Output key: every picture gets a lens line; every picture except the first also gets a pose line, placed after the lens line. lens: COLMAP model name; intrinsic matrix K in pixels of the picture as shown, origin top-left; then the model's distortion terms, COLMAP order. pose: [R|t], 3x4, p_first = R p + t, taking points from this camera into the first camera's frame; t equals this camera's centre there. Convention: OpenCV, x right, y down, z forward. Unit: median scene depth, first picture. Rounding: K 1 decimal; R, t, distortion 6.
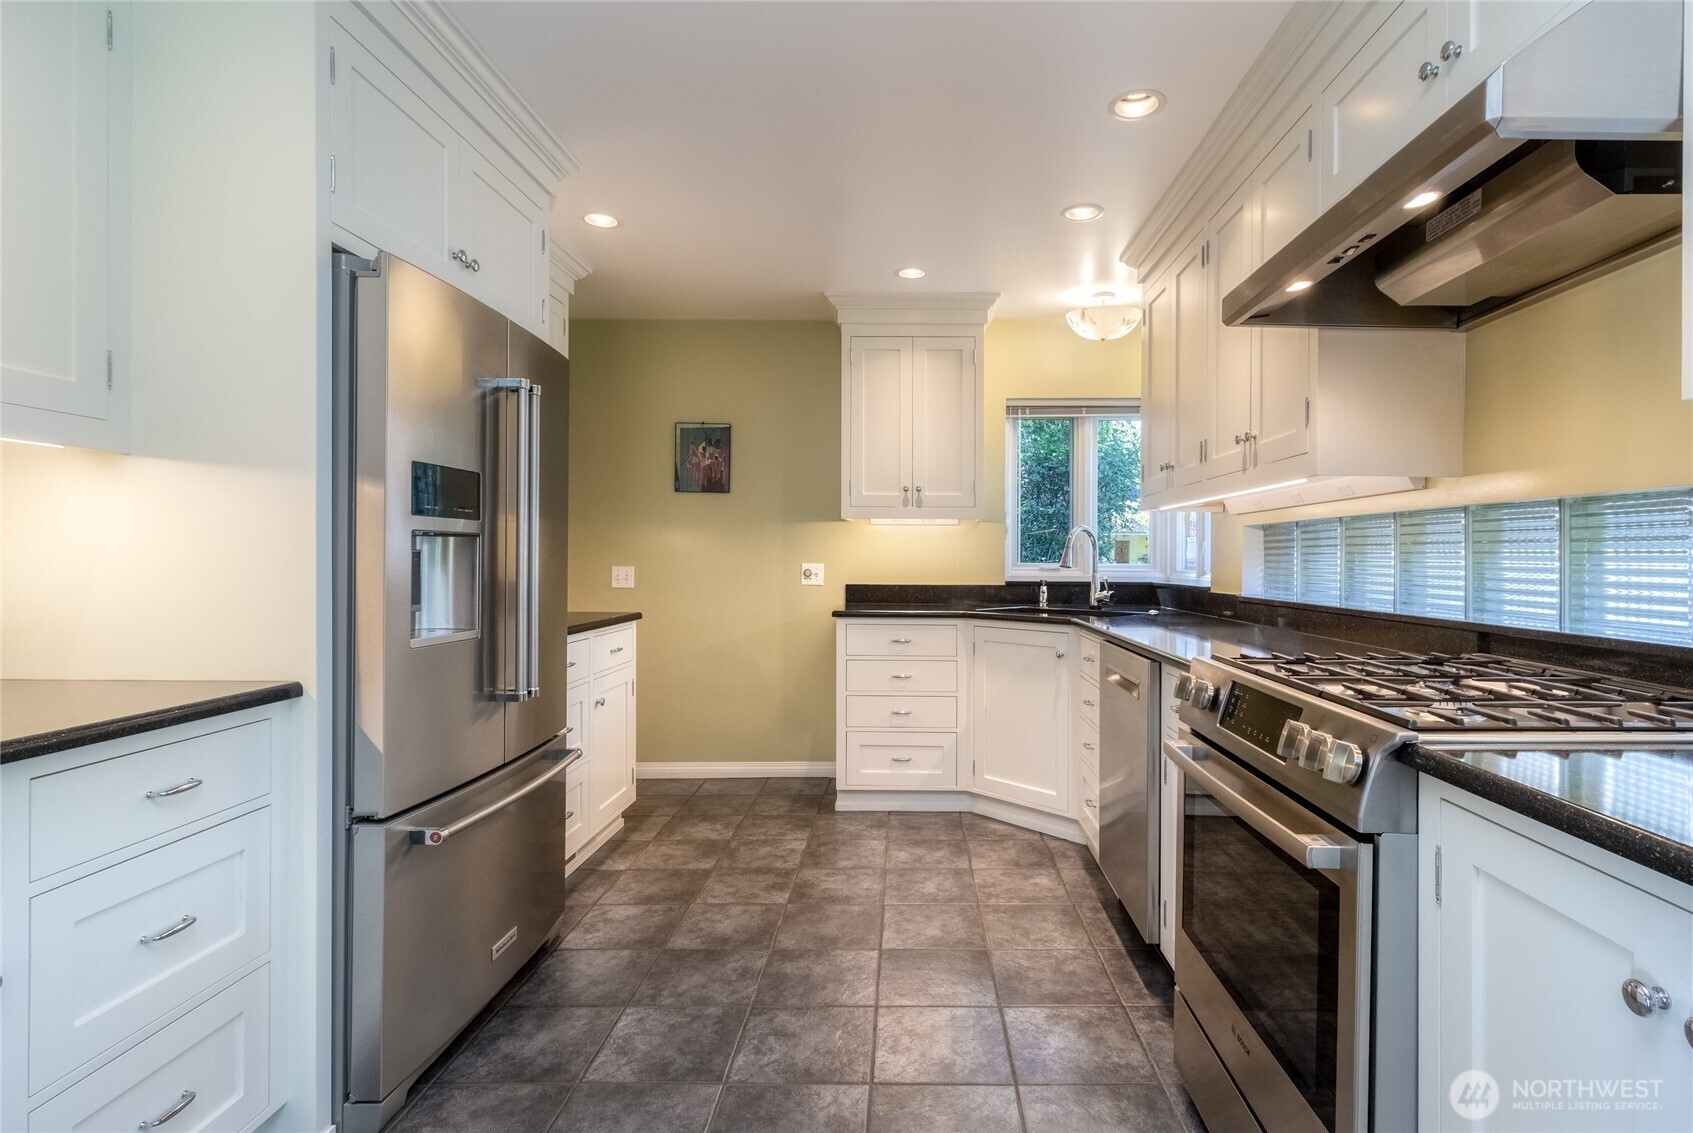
lens RADIAL K [[809.0, 0, 902.1], [0, 809.0, 554.7], [0, 0, 1]] dist [0.003000, 0.000209]
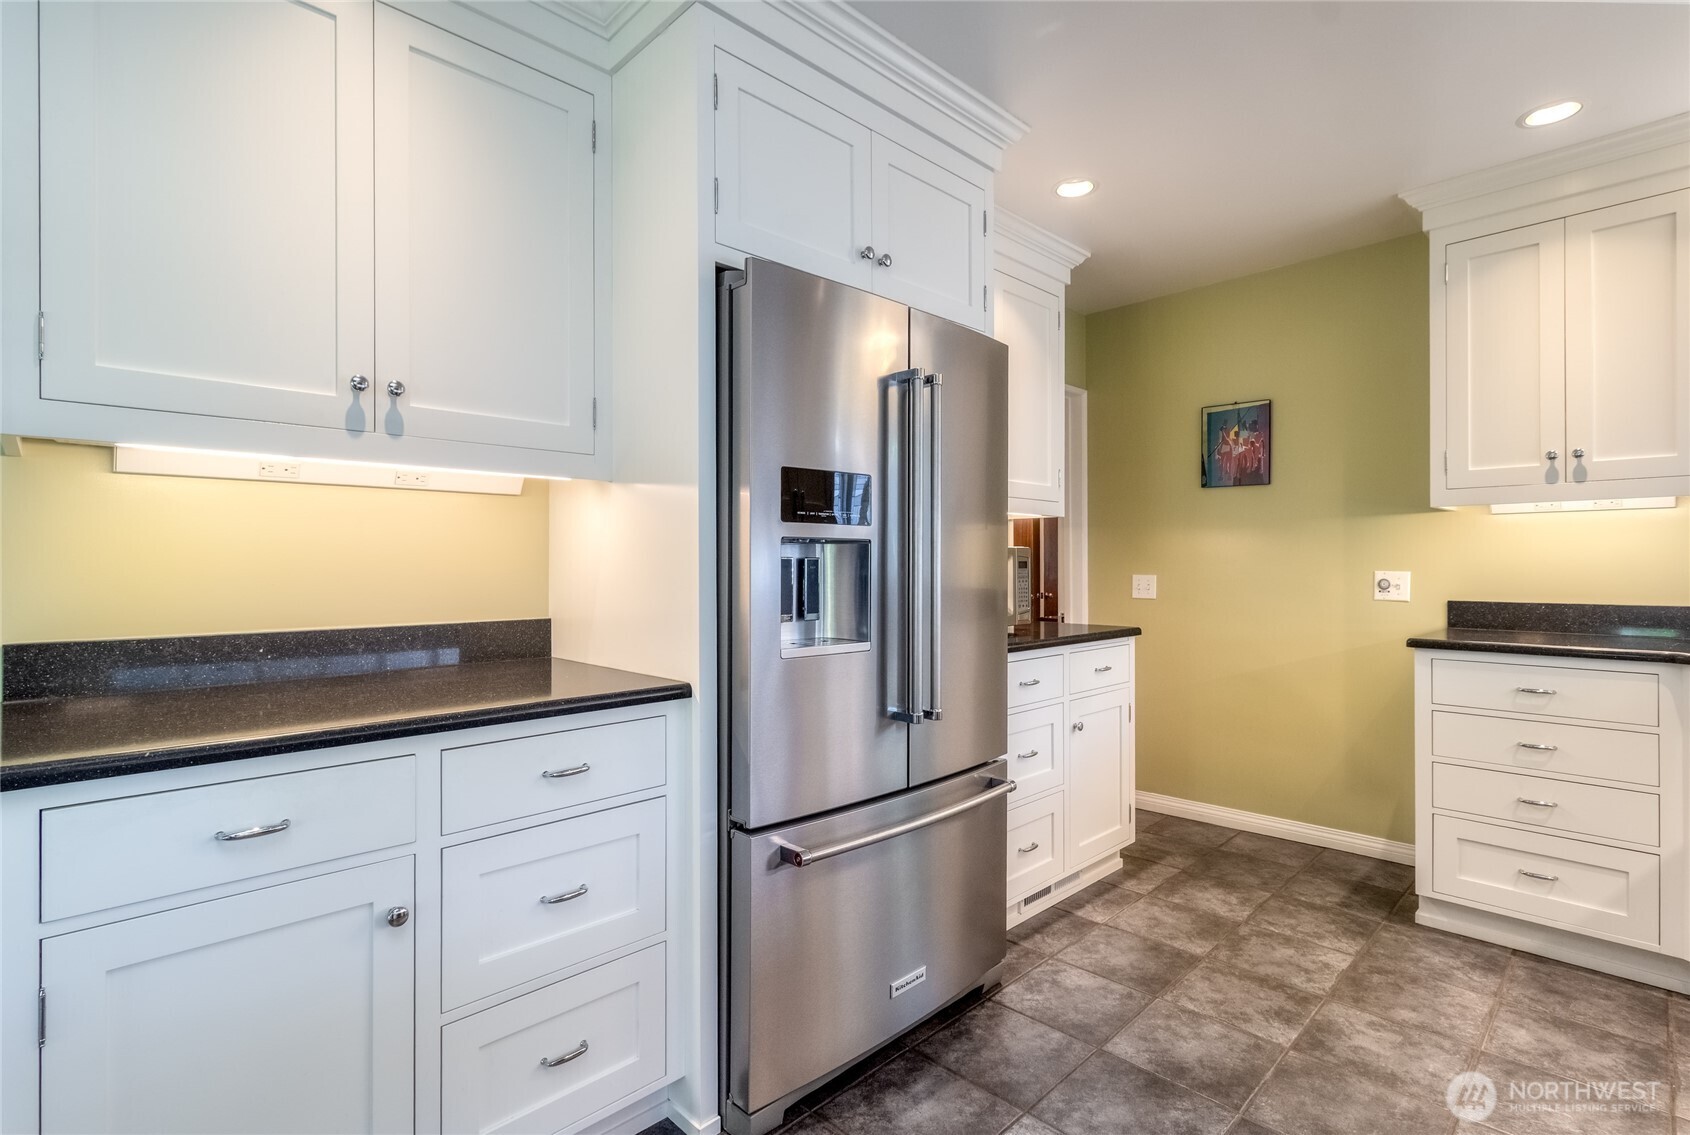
lens RADIAL K [[794.4, 0, 845.4], [0, 794.4, 565.8], [0, 0, 1]] dist [0.001885, -0.000911]
pose [[0.711390, -0.007012, -0.702762, 0.060418], [0.009350, 0.999956, -0.000513, 0.002442], [0.702735, -0.006206, 0.711425, 0.186556]]
